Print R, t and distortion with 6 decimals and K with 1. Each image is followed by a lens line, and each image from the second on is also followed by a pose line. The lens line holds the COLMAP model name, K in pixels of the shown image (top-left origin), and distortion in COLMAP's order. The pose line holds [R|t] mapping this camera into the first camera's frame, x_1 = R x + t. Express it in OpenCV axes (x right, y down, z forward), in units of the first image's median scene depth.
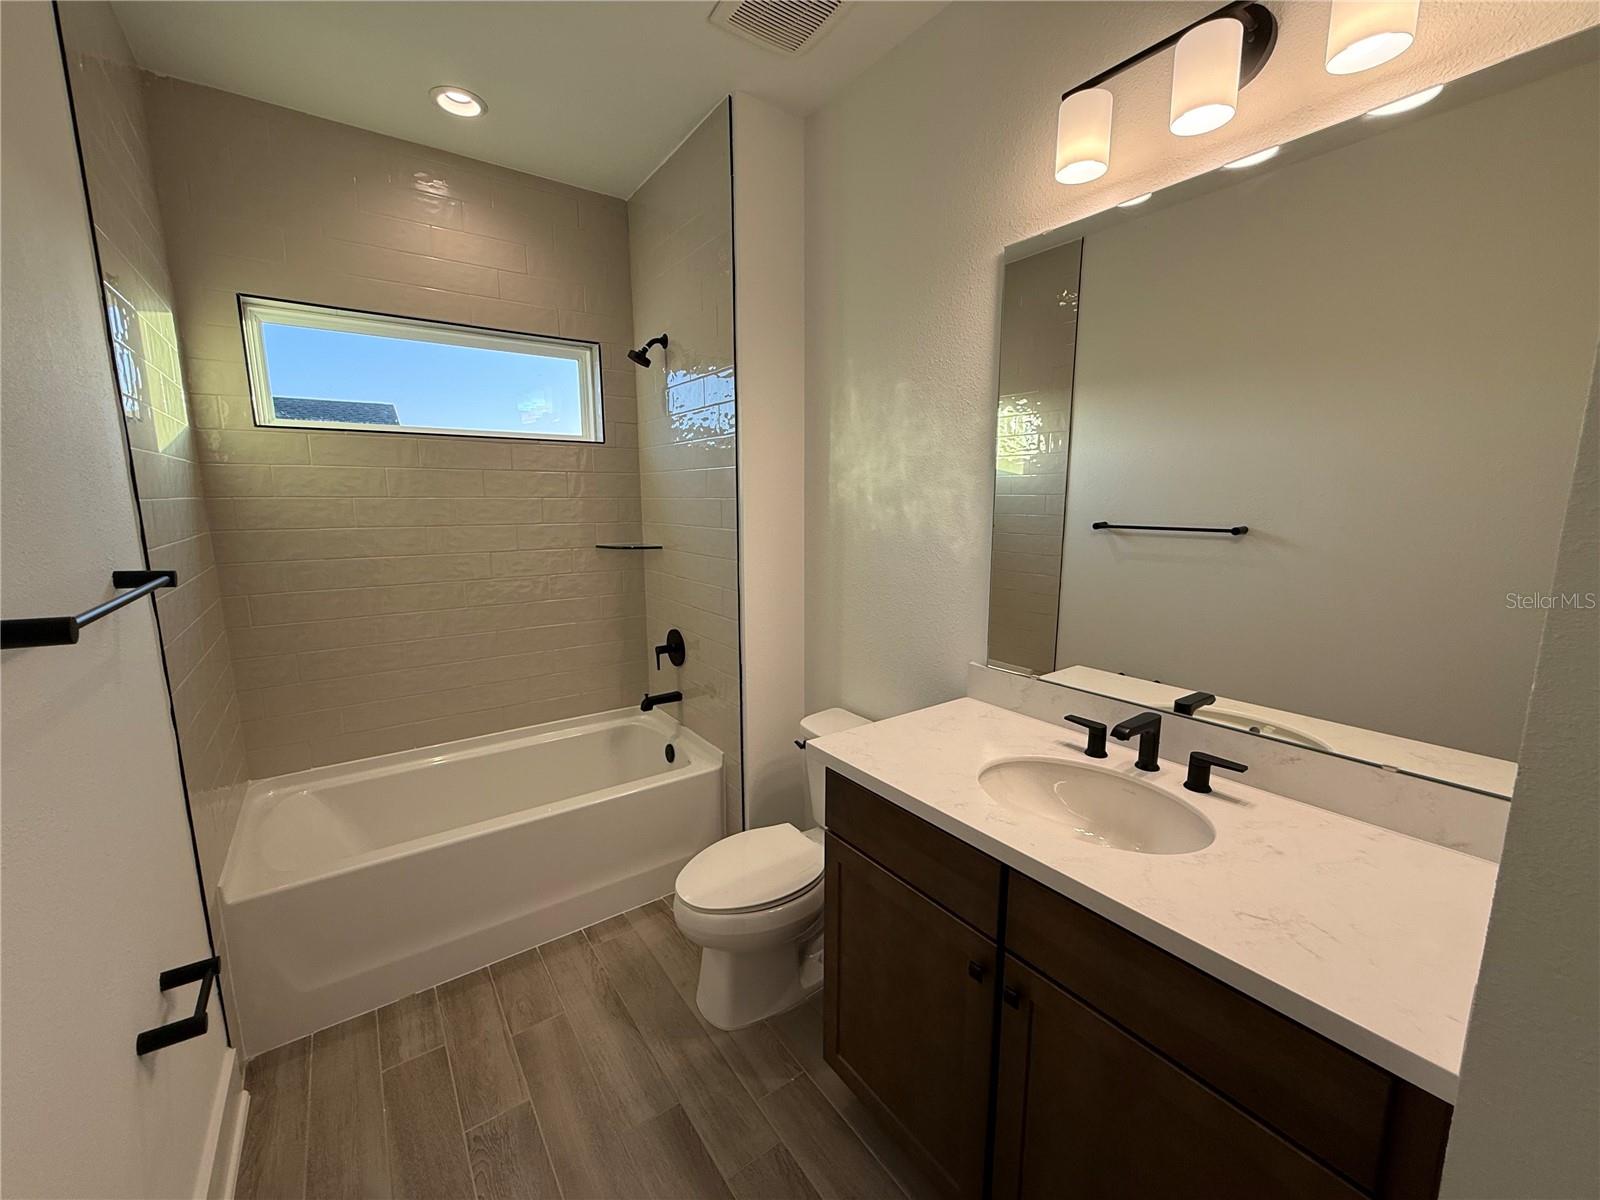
lens RADIAL K [[633.5, 0, 798.3], [0, 633.5, 601.8], [0, 0, 1]] dist [-0.009573, 0.000850]
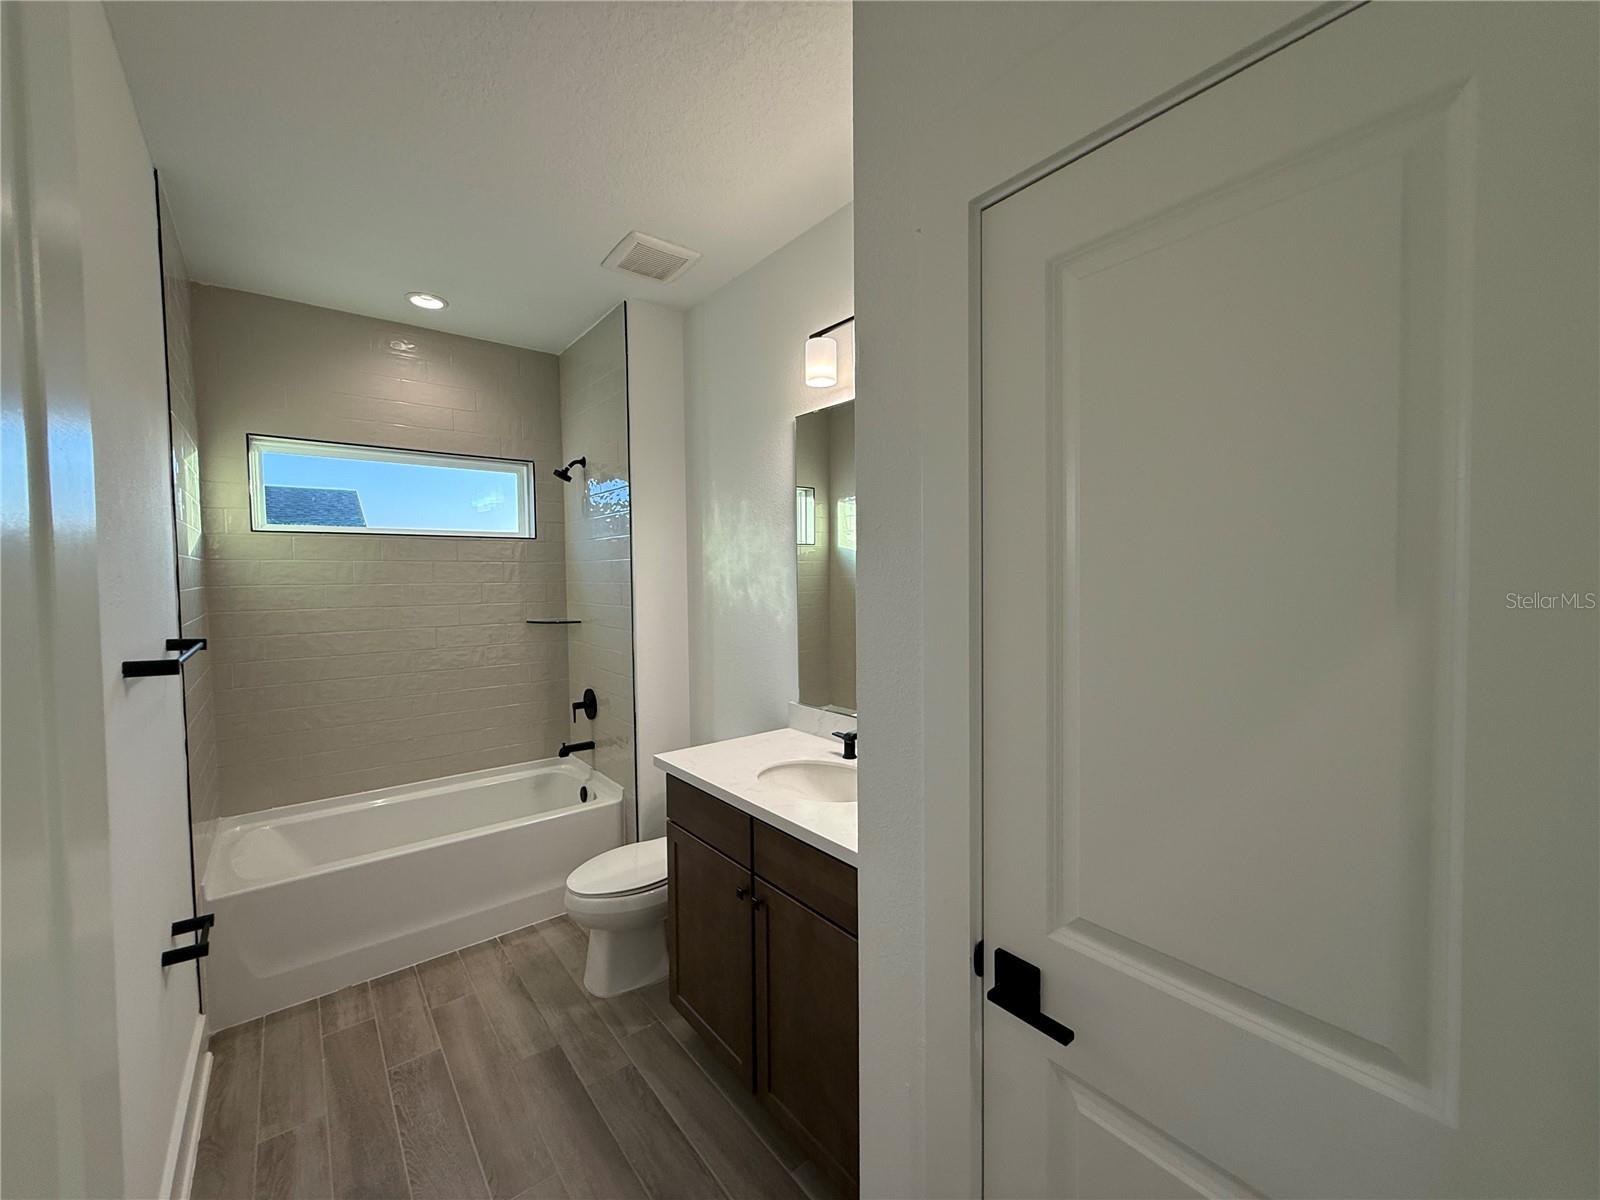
lens RADIAL K [[633.5, 0, 800.1], [0, 633.5, 600.9], [0, 0, 1]] dist [-0.009573, 0.000850]
pose [[0.998320, -0.010246, 0.057024, 0.183989], [0.017058, 0.992593, -0.120285, 0.037344], [-0.055369, 0.121056, 0.991100, -0.323169]]
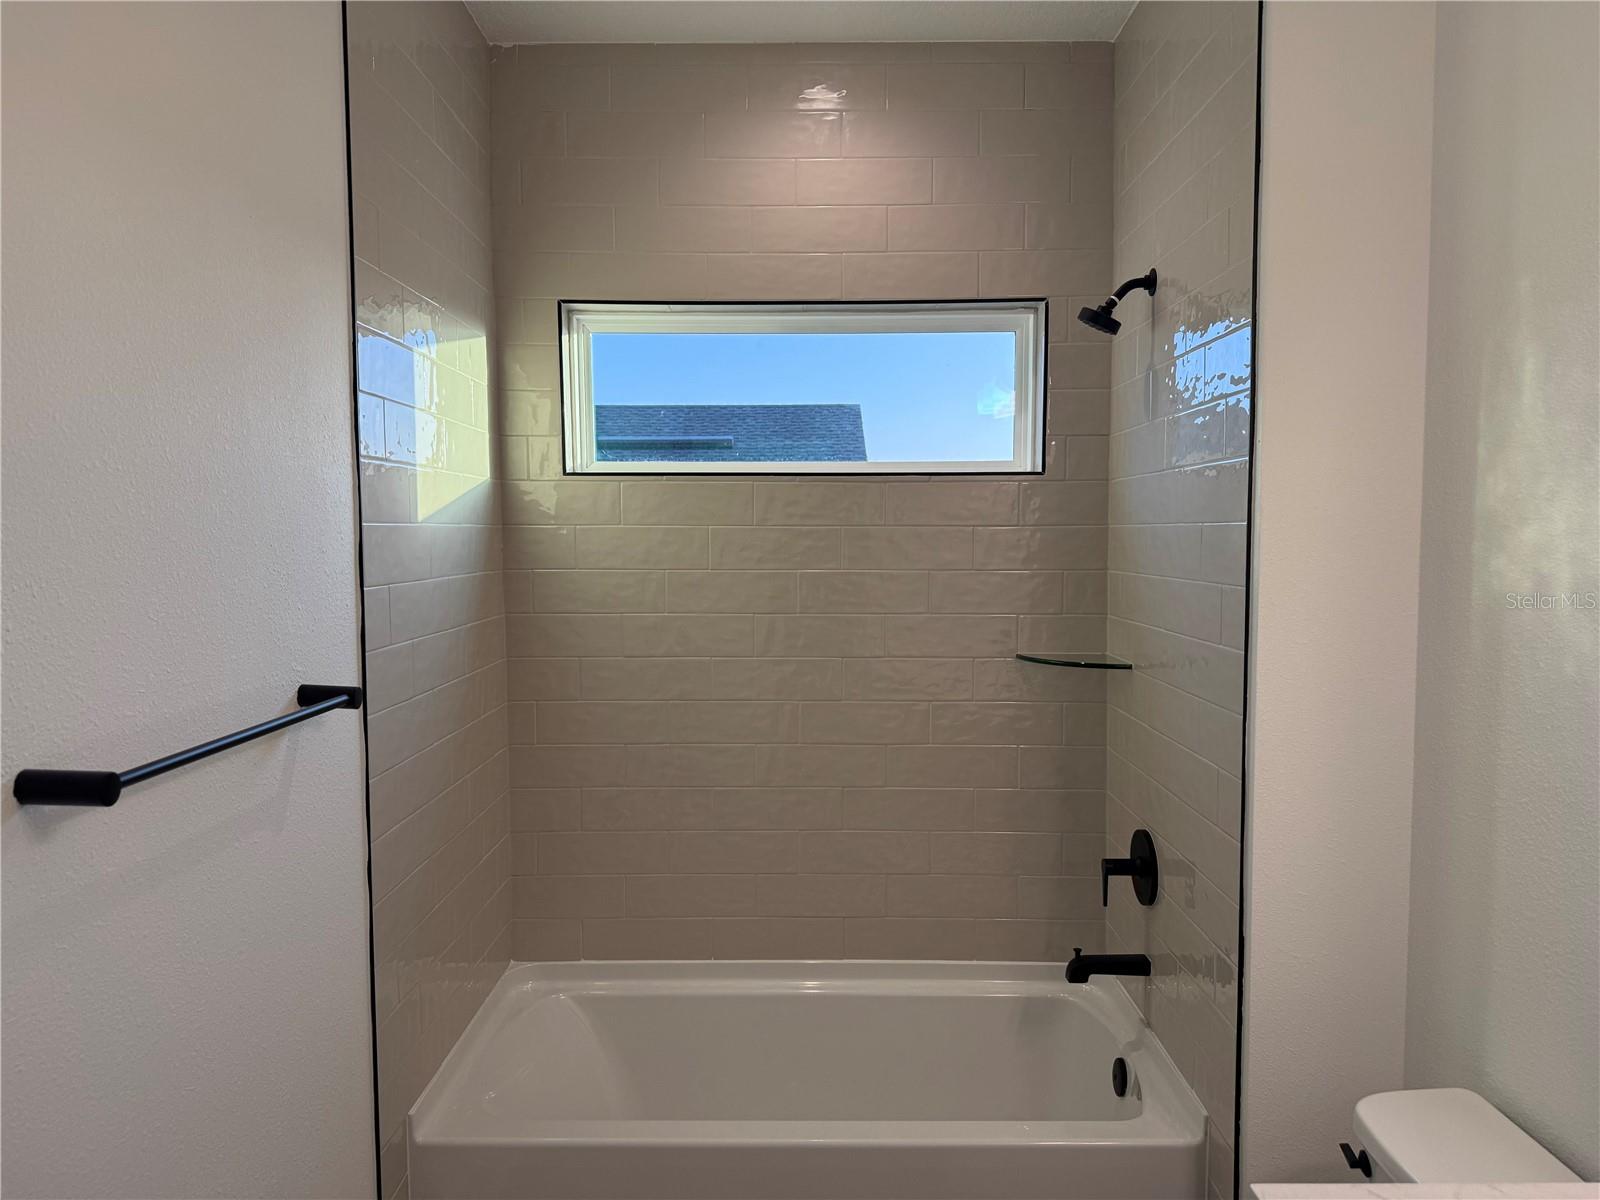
lens RADIAL K [[1125.8, 0, 804.2], [0, 1125.8, 608.7], [0, 0, 1]] dist [0.060611, -0.076523]
pose [[0.808475, 0.035906, -0.587435, 0.145953], [-0.093034, 0.993384, -0.067322, -0.060173], [0.581131, 0.109080, 0.806467, 0.114900]]
